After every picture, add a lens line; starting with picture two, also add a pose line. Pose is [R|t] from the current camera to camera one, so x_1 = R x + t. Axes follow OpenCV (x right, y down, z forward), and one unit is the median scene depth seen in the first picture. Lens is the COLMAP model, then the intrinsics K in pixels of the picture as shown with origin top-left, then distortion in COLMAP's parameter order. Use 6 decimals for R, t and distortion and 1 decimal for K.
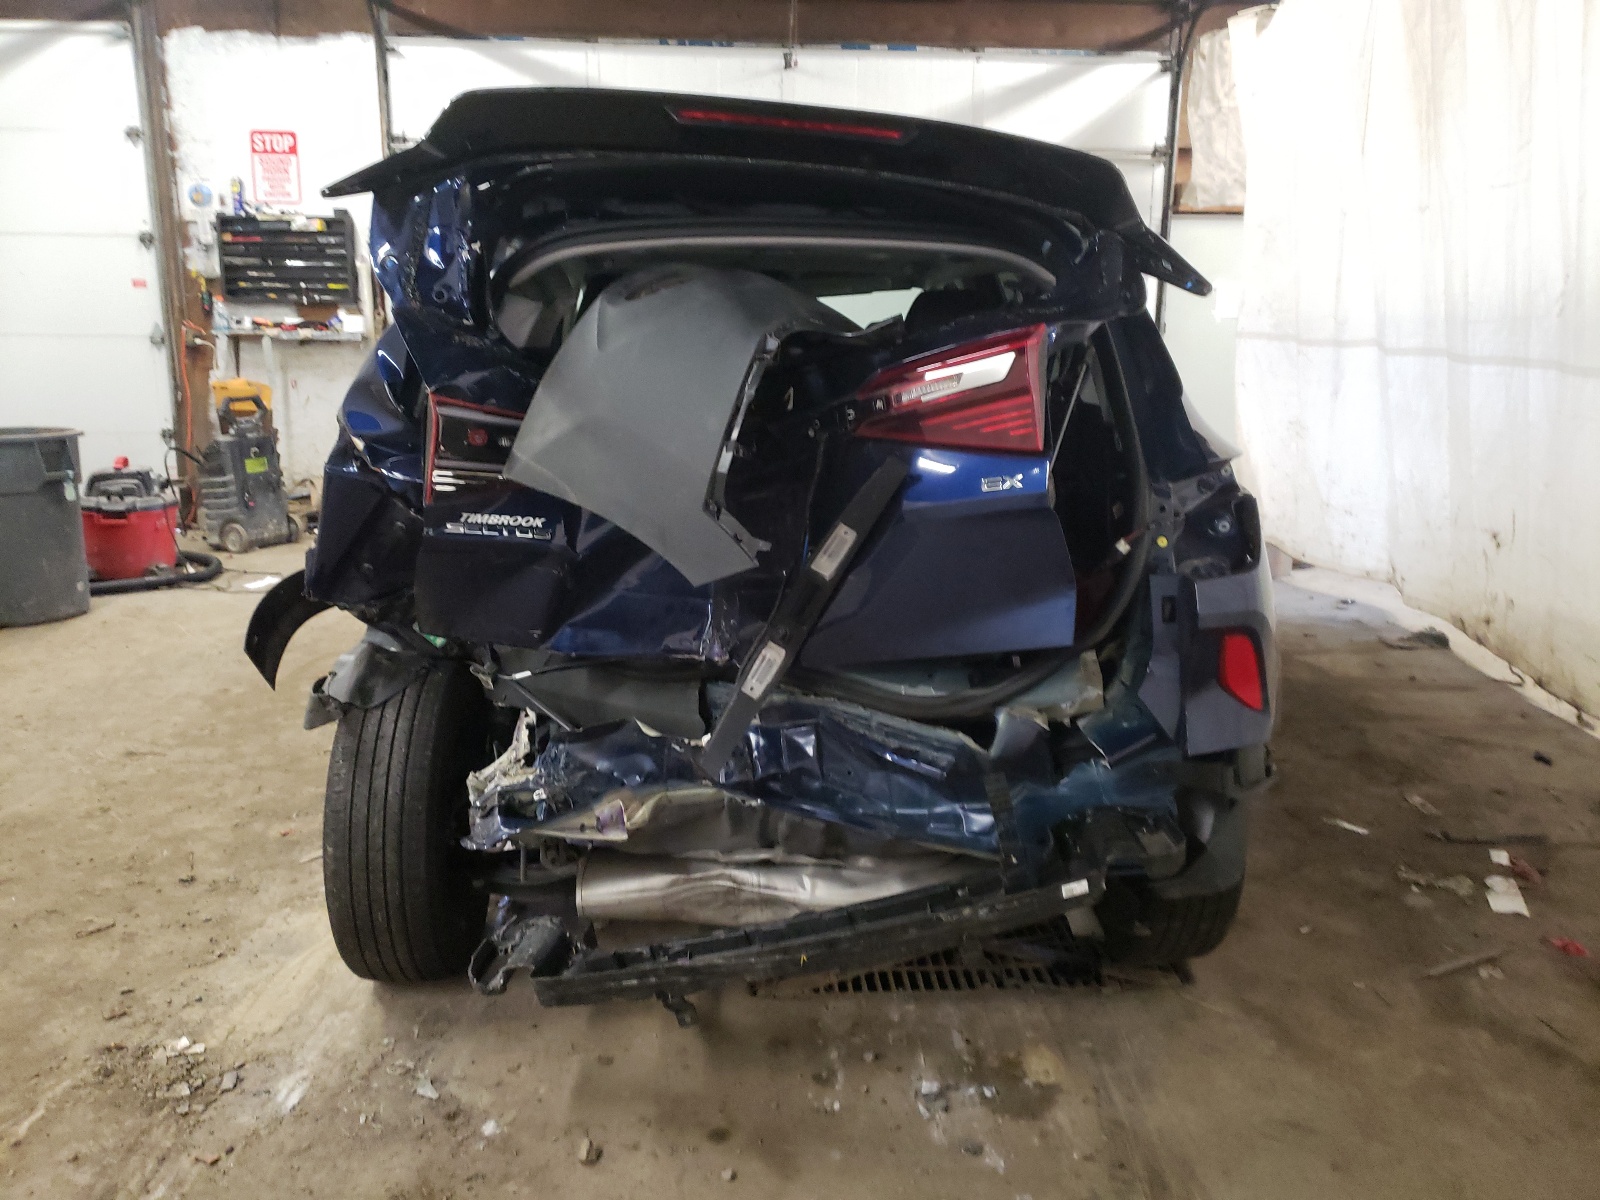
lens RADIAL K [[1264.0, 0, 806.9], [0, 1264.0, 617.4], [0, 0, 1]] dist [0.016687, 0.006675]
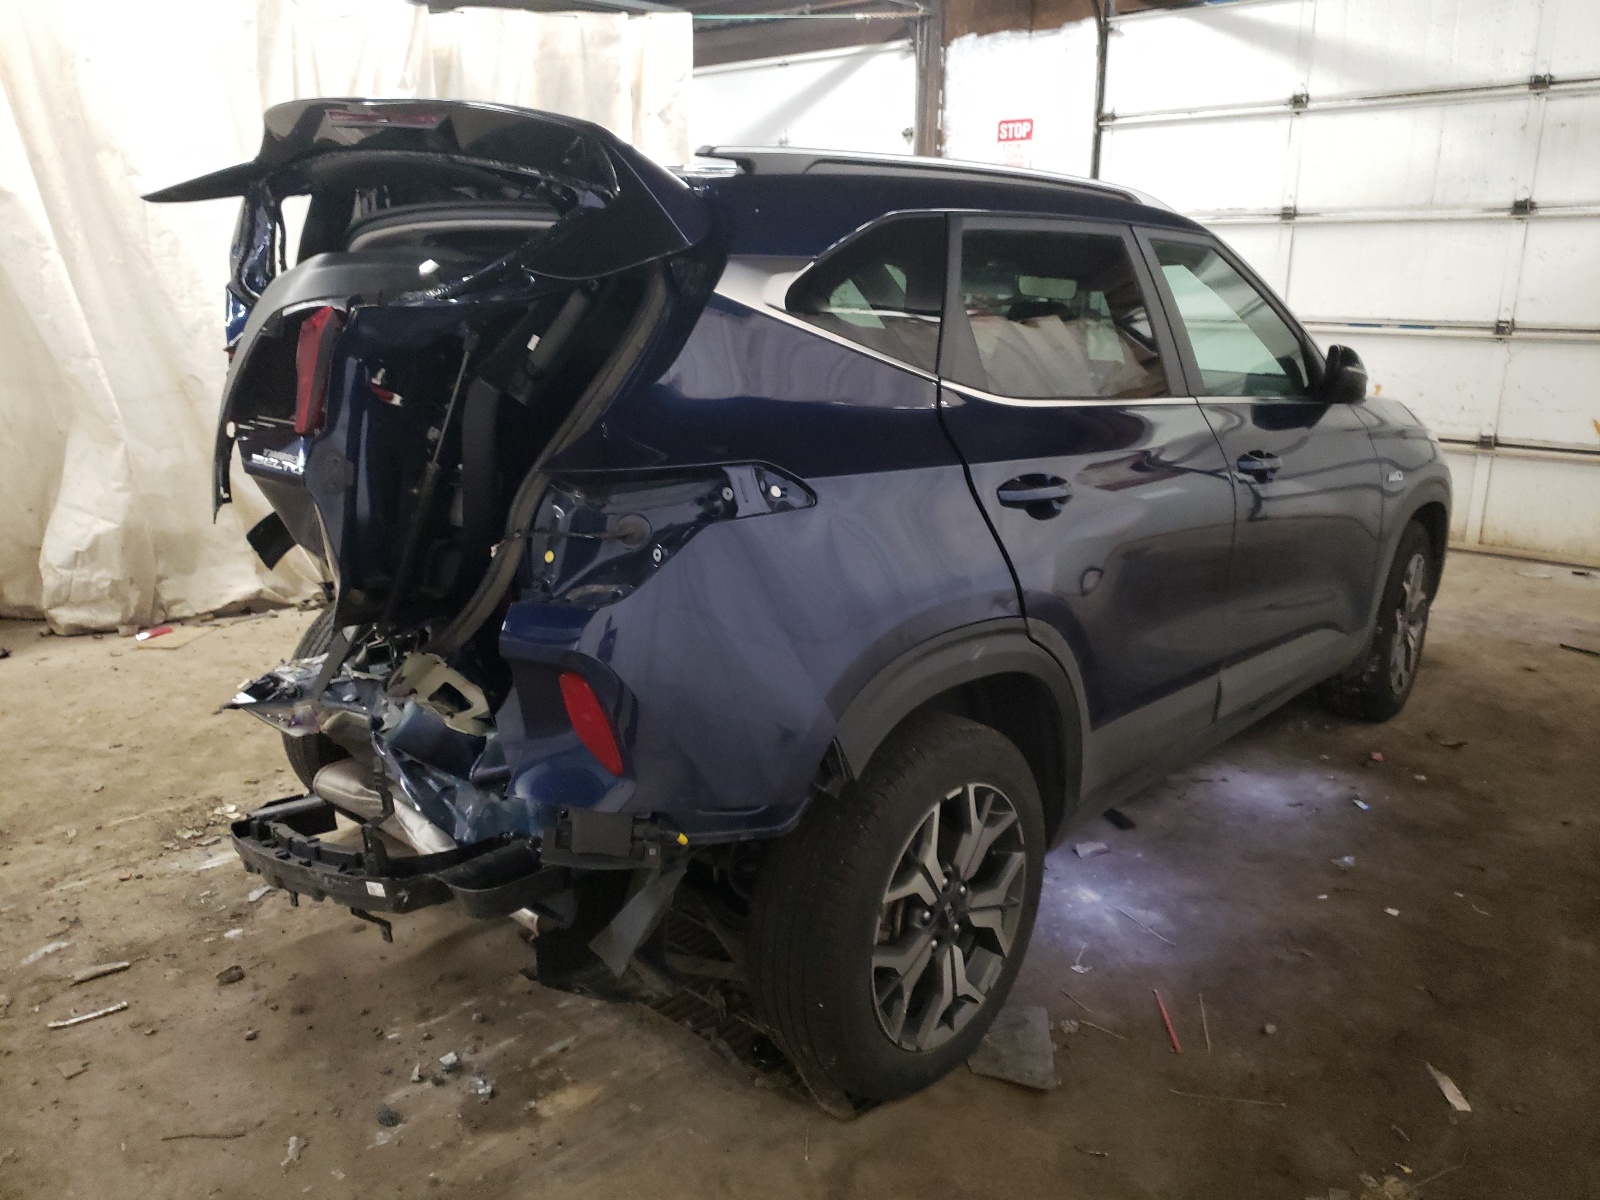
lens RADIAL K [[1230.7, 0, 800.0], [0, 1230.7, 600.0], [0, 0, 1]] dist [0.000024, -0.005572]
pose [[0.713368, 0.177206, -0.678015, 0.293909], [-0.166566, 0.982650, 0.081575, -0.037904], [0.680707, 0.054741, 0.730507, 0.147934]]
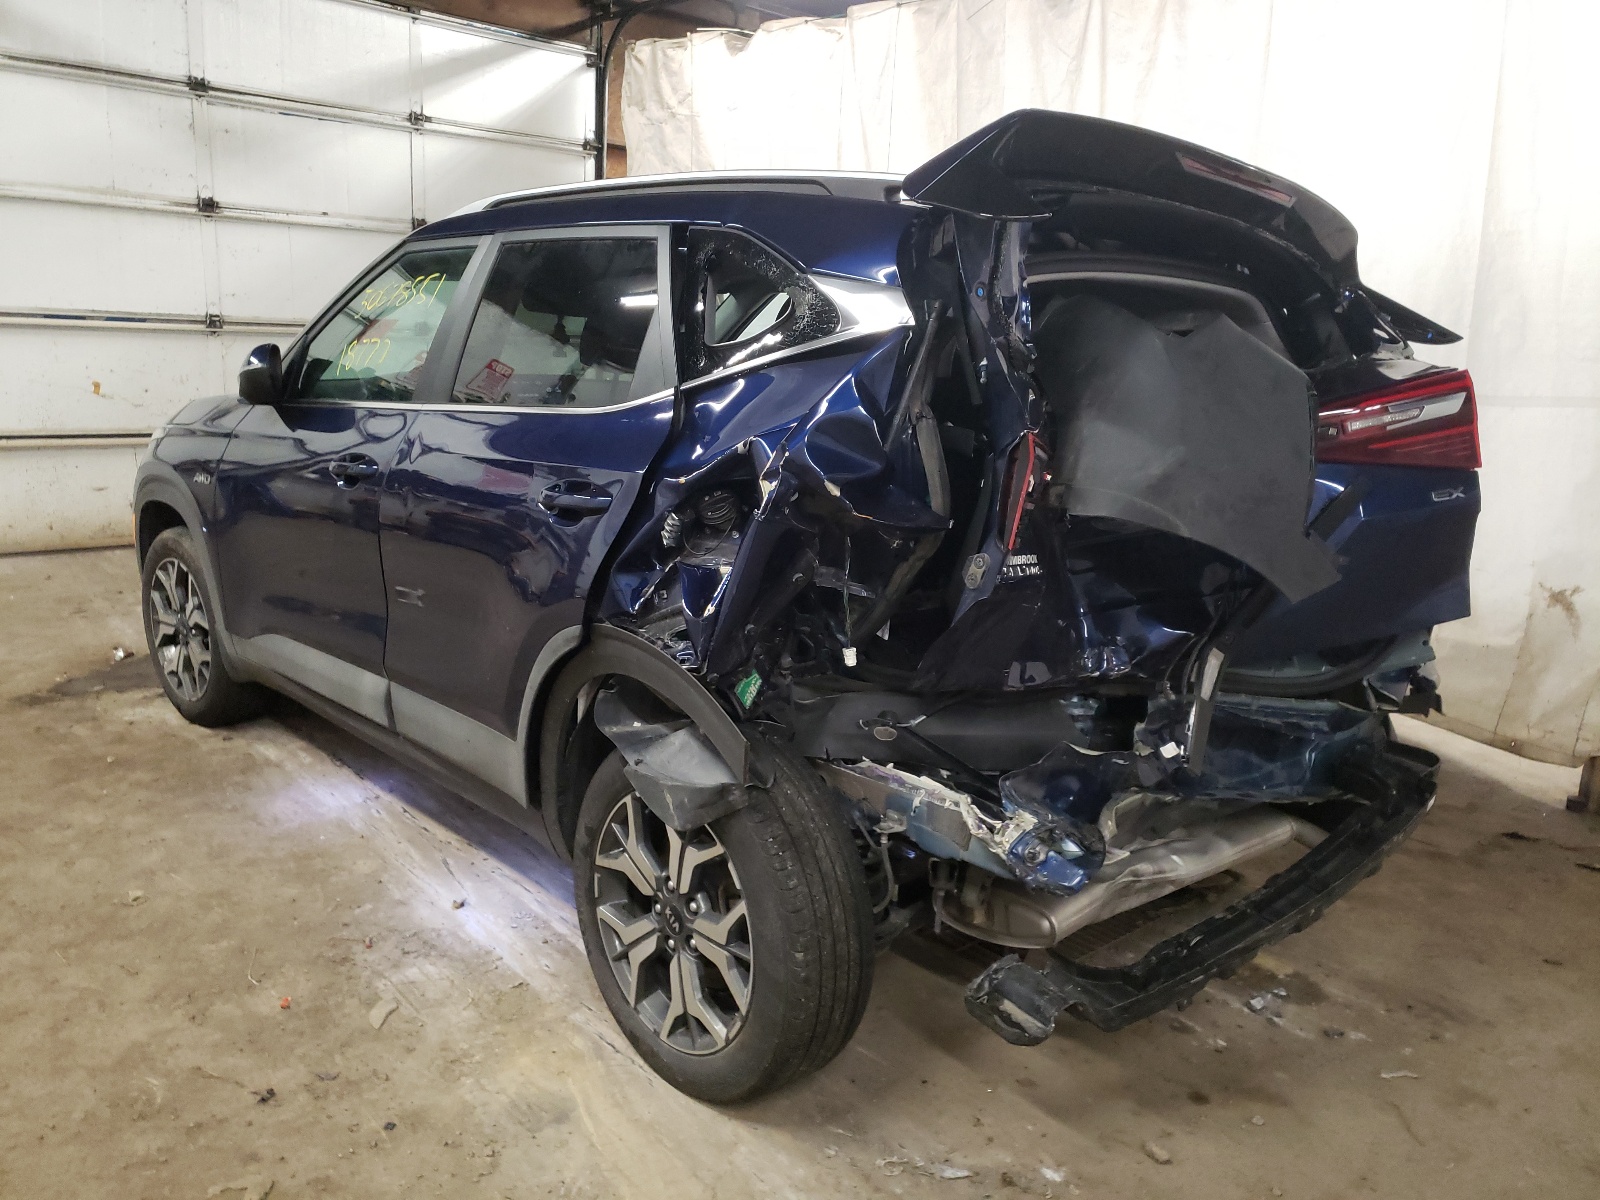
lens RADIAL K [[1264.0, 0, 806.9], [0, 1264.0, 617.4], [0, 0, 1]] dist [0.016687, 0.006675]
pose [[0.770362, -0.115134, 0.627126, -0.298637], [0.100895, 0.993182, 0.058398, -0.032339], [-0.629574, 0.018286, 0.776725, 0.110005]]
